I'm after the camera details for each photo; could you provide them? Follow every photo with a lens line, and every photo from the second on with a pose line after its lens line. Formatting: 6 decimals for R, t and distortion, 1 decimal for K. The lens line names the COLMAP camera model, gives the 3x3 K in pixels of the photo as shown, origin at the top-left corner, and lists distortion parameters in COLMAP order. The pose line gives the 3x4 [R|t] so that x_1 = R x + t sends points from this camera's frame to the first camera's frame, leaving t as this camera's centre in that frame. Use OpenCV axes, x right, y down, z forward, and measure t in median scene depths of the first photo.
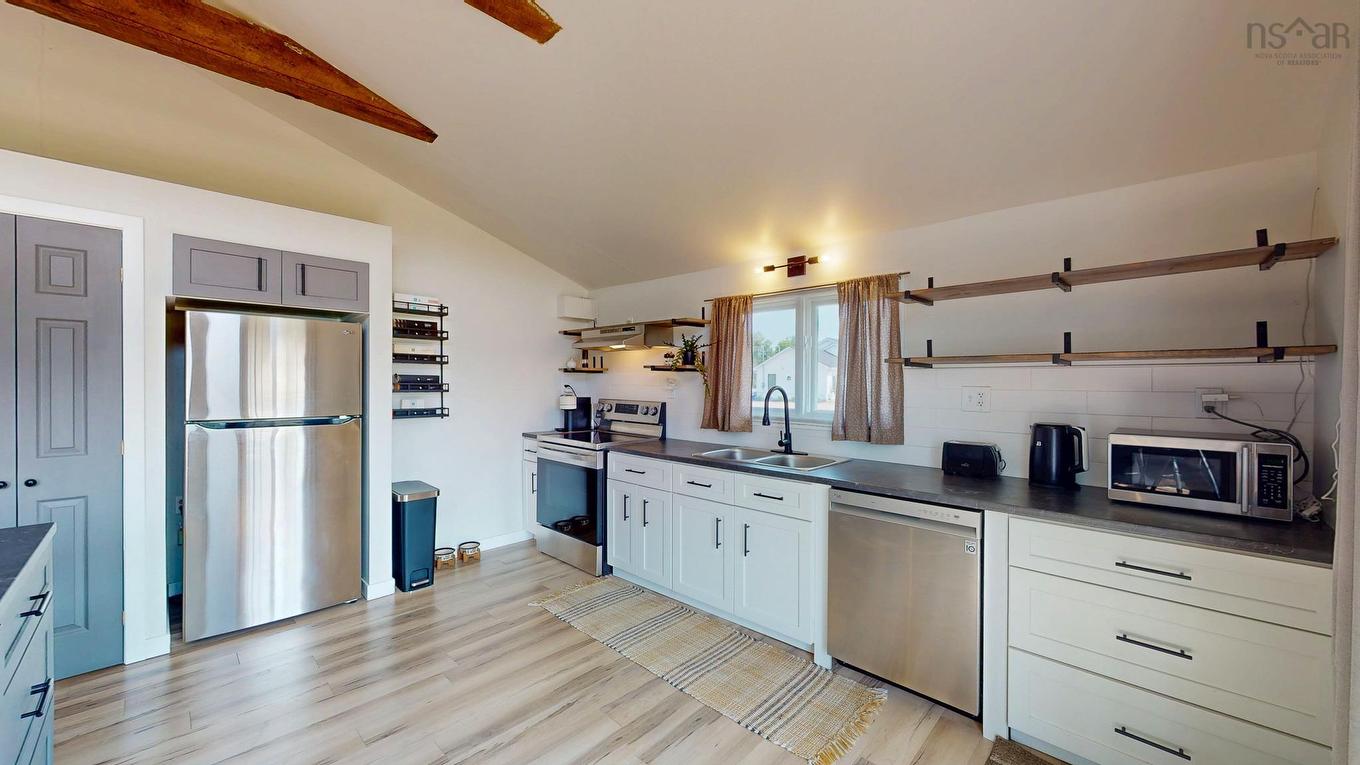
lens RADIAL K [[498.0, 0, 680.0], [0, 498.0, 382.5], [0, 0, 1]] dist [-0.001023, -0.000291]
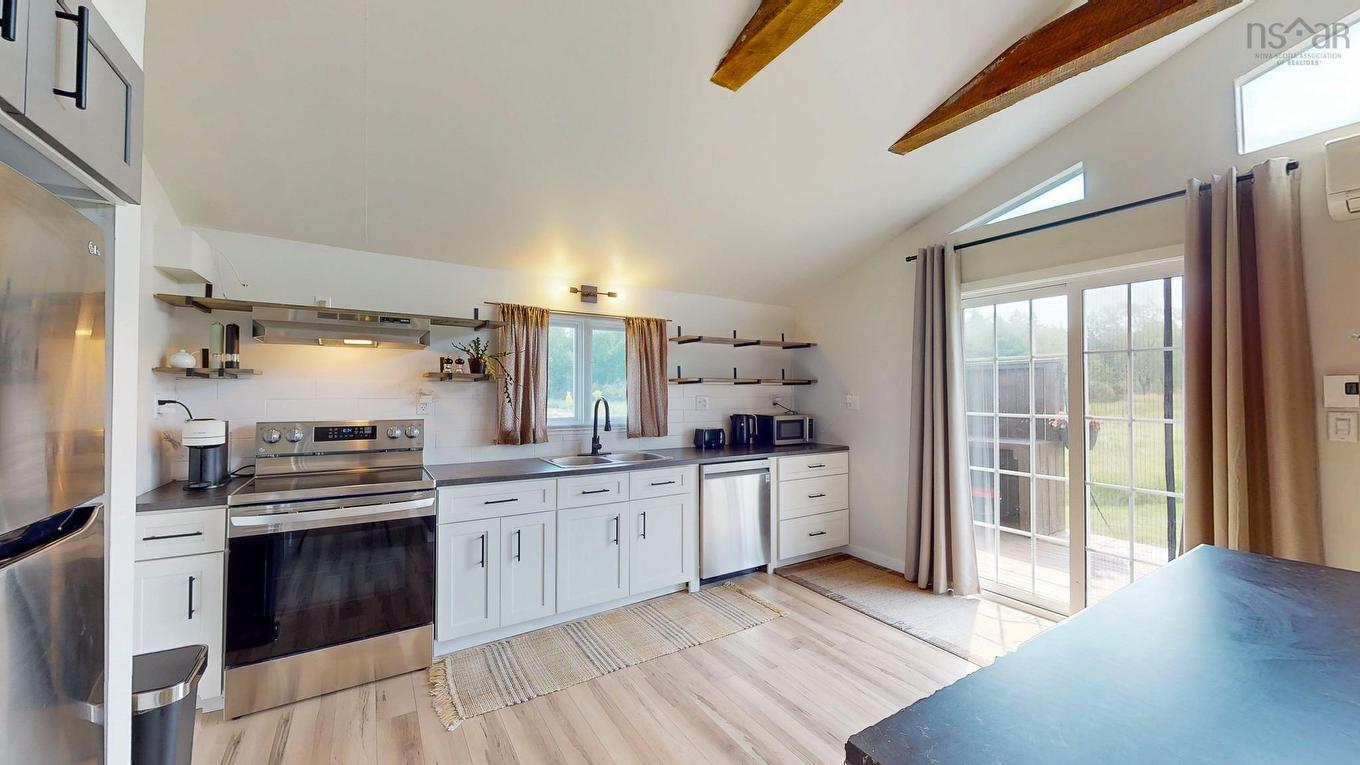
lens RADIAL K [[498.0, 0, 680.0], [0, 498.0, 382.5], [0, 0, 1]] dist [-0.001023, -0.000291]
pose [[0.244730, 0.018070, 0.969423, -0.812493], [0.001937, 0.999815, -0.019126, -0.003490], [-0.969589, 0.006559, 0.244649, 0.496053]]
